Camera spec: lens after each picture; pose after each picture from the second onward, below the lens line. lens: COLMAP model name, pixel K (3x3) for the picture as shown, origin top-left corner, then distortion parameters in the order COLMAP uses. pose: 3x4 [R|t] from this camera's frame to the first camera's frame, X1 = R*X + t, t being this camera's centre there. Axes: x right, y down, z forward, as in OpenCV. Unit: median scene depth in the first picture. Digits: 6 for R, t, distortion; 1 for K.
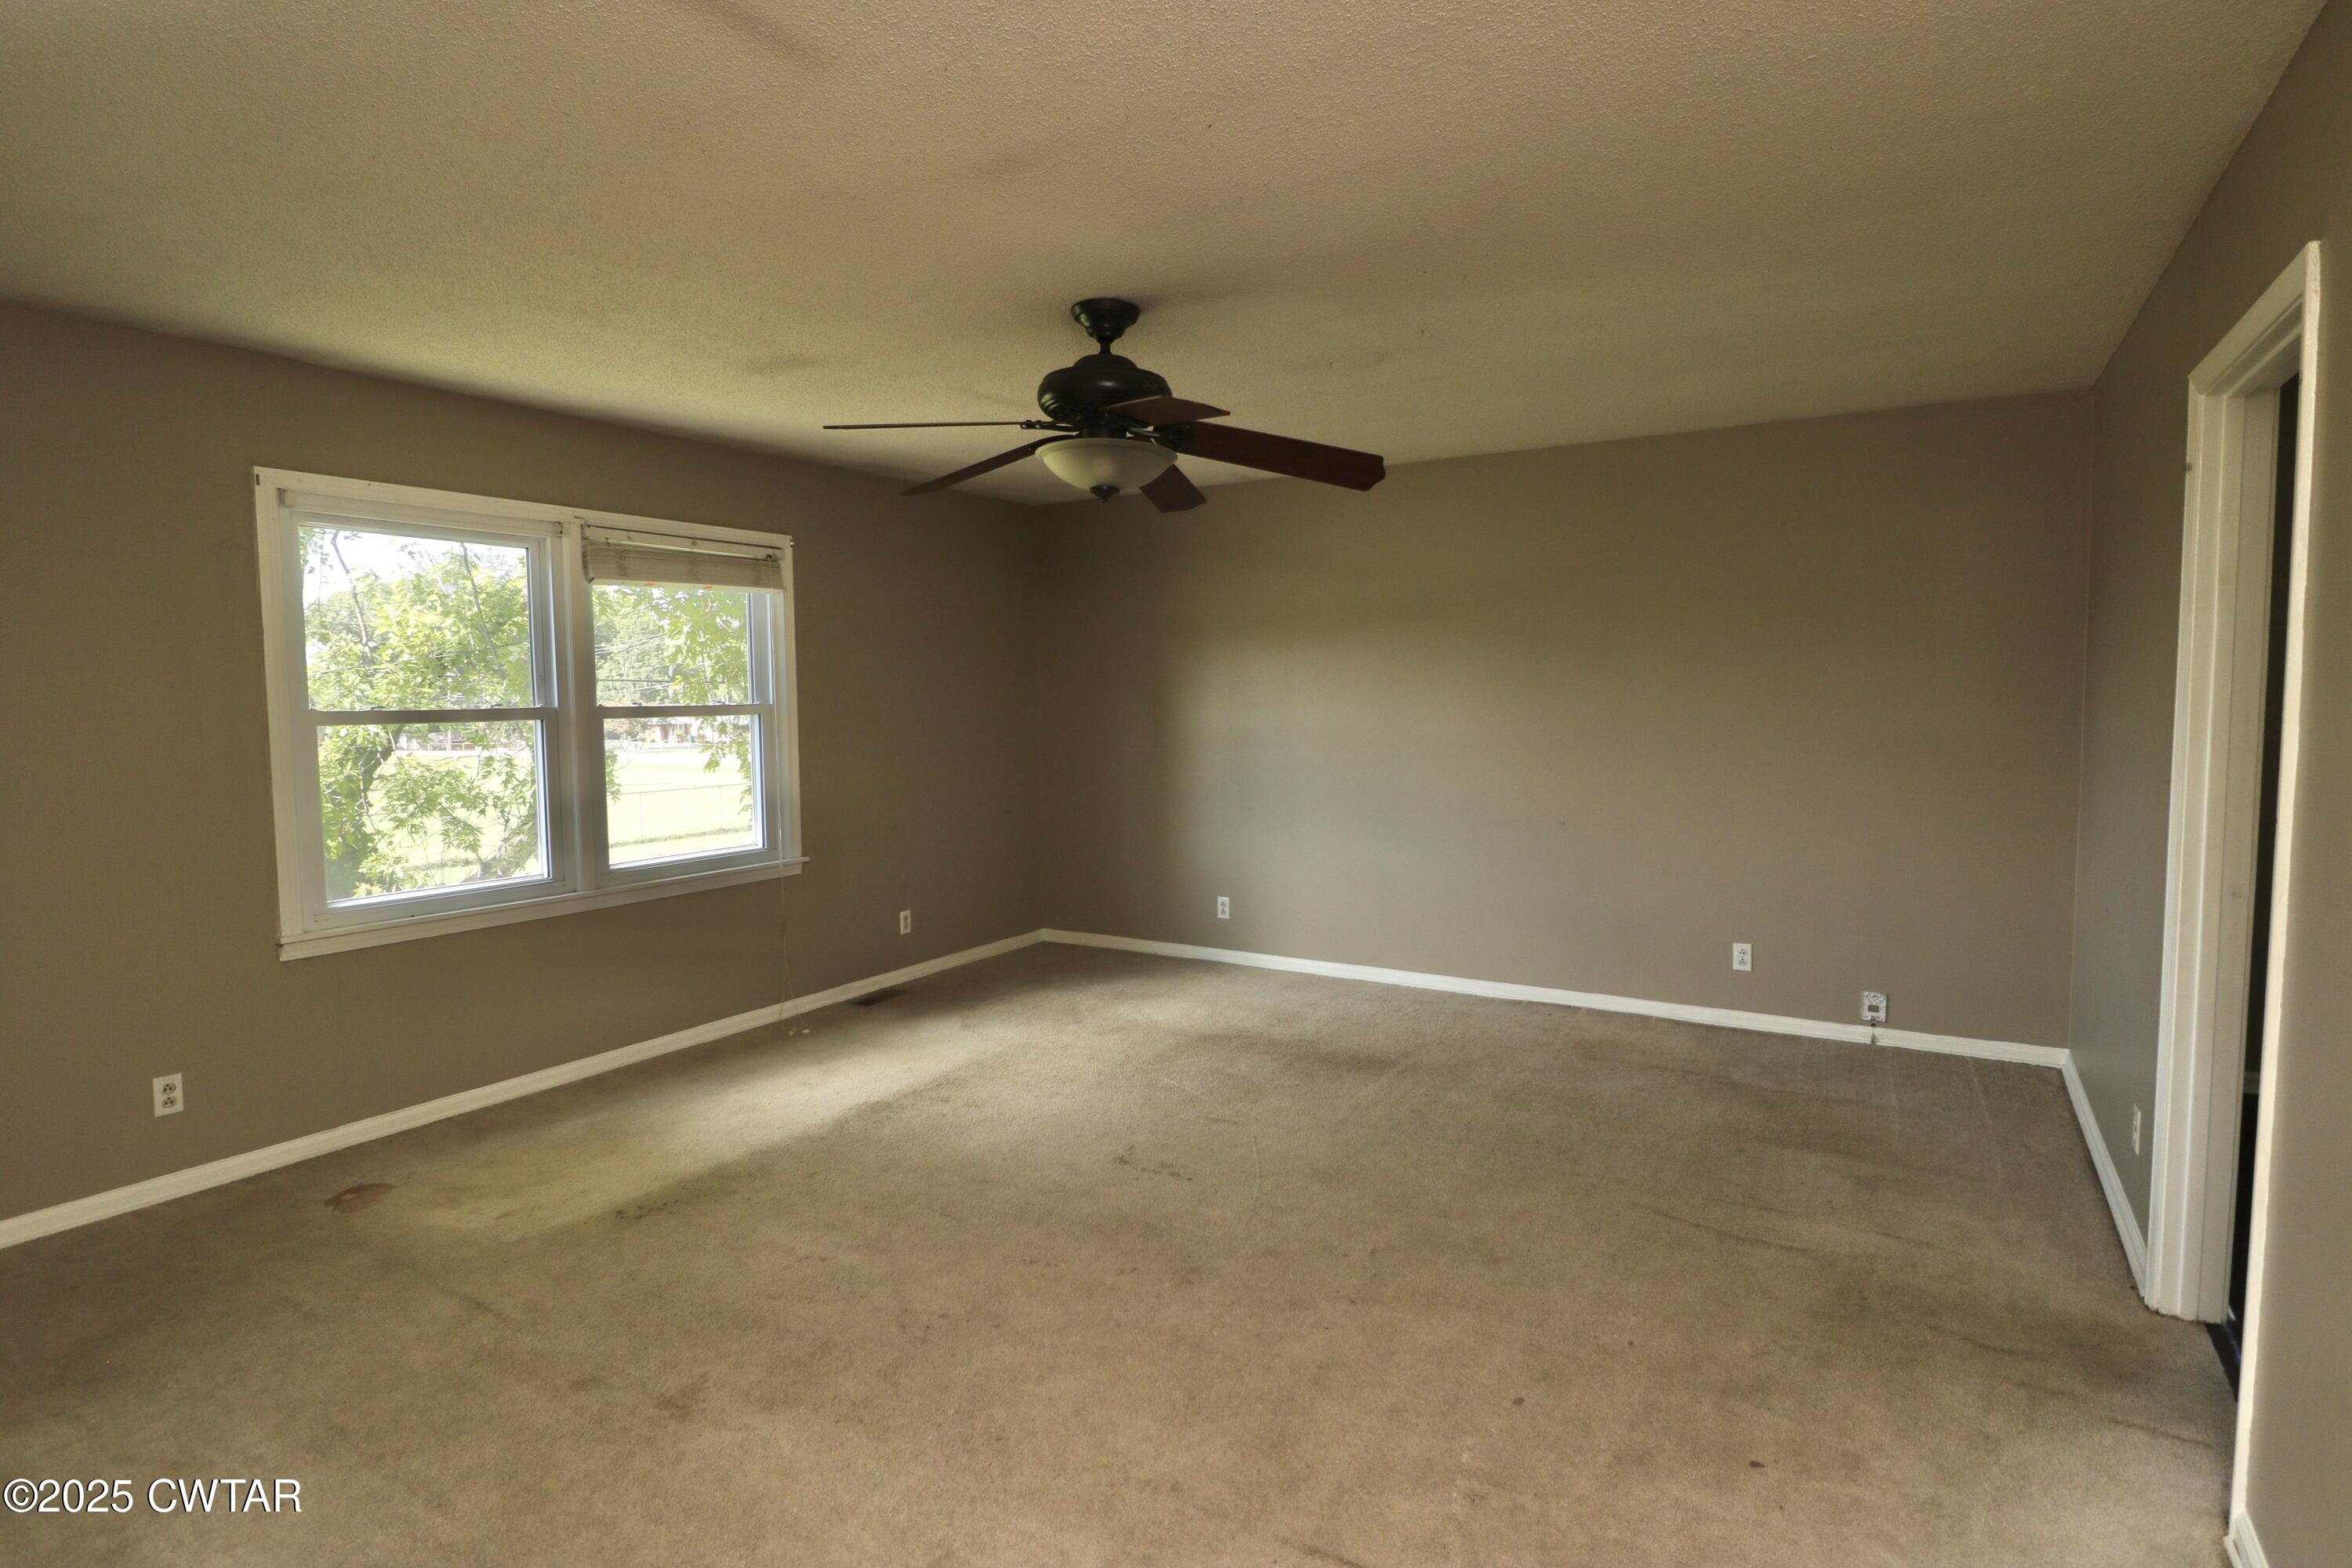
lens RADIAL K [[1211.9, 0, 1183.8], [0, 1211.9, 778.7], [0, 0, 1]] dist [-0.001619, -0.008935]
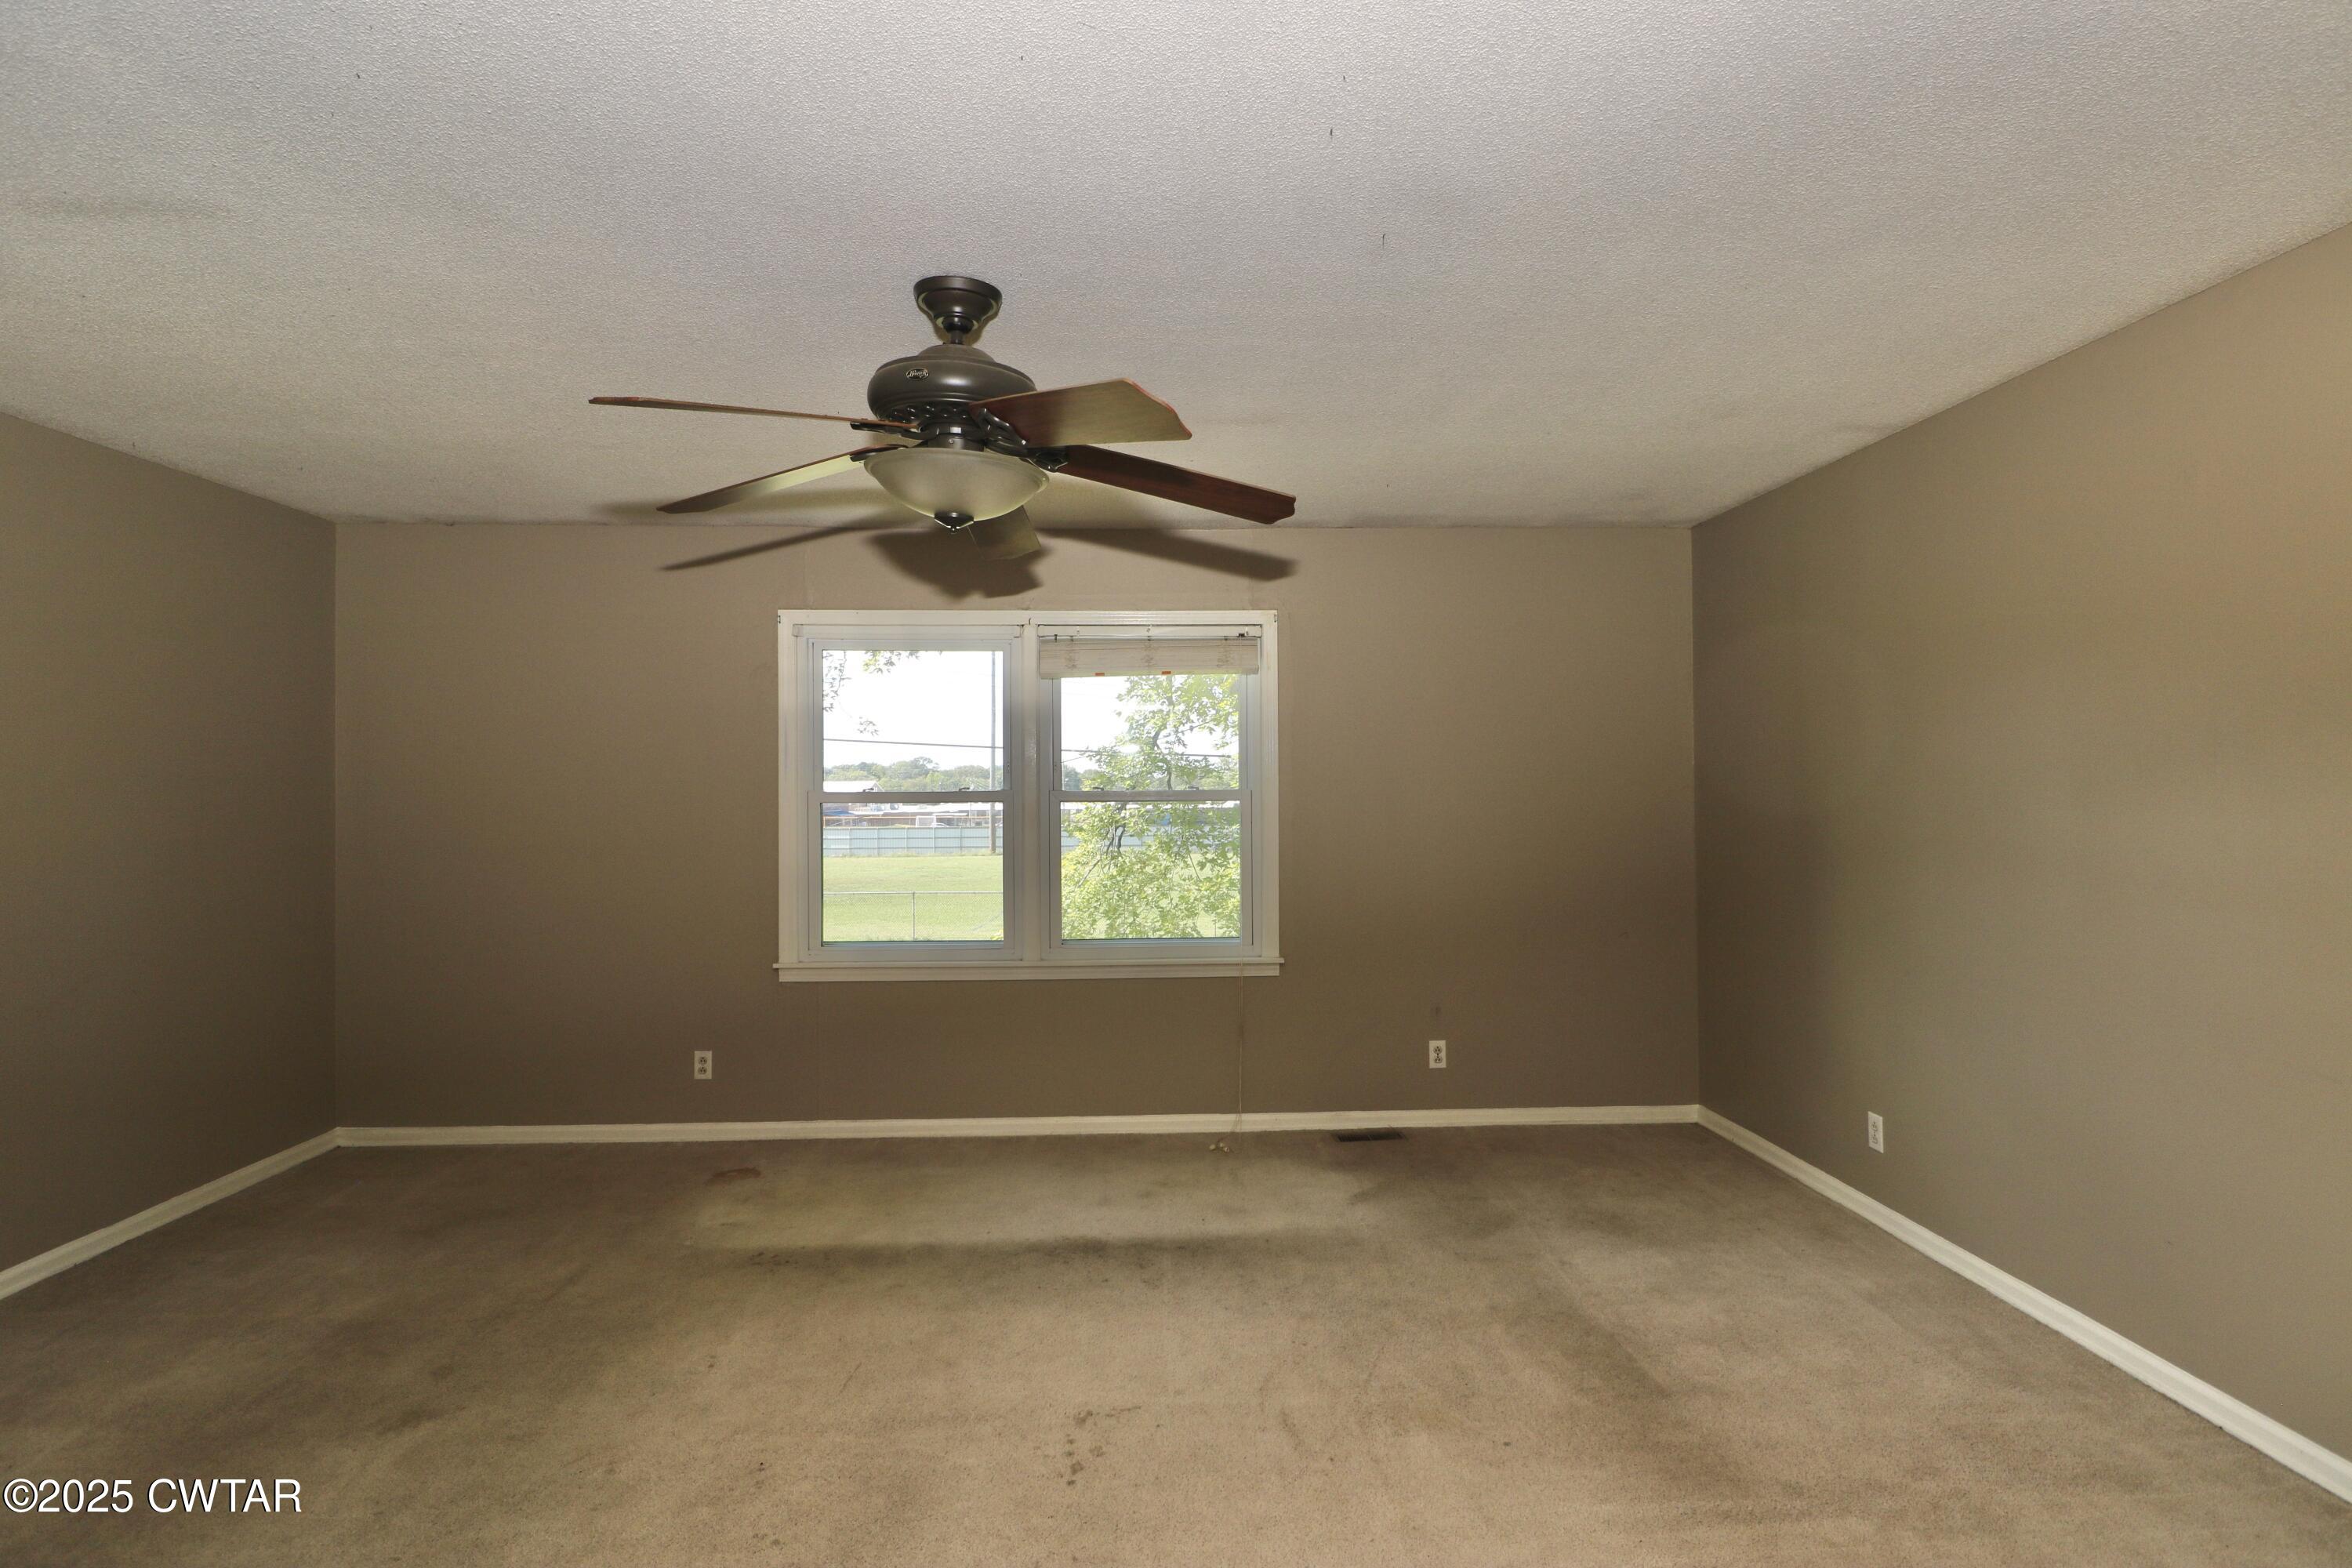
lens RADIAL K [[1211.9, 0, 1174.1], [0, 1211.9, 795.1], [0, 0, 1]] dist [-0.001619, -0.008935]
pose [[0.545902, 0.012409, -0.837757, 0.539523], [-0.057901, 0.998059, -0.022947, -0.042764], [0.835846, 0.061034, 0.545560, 0.574406]]
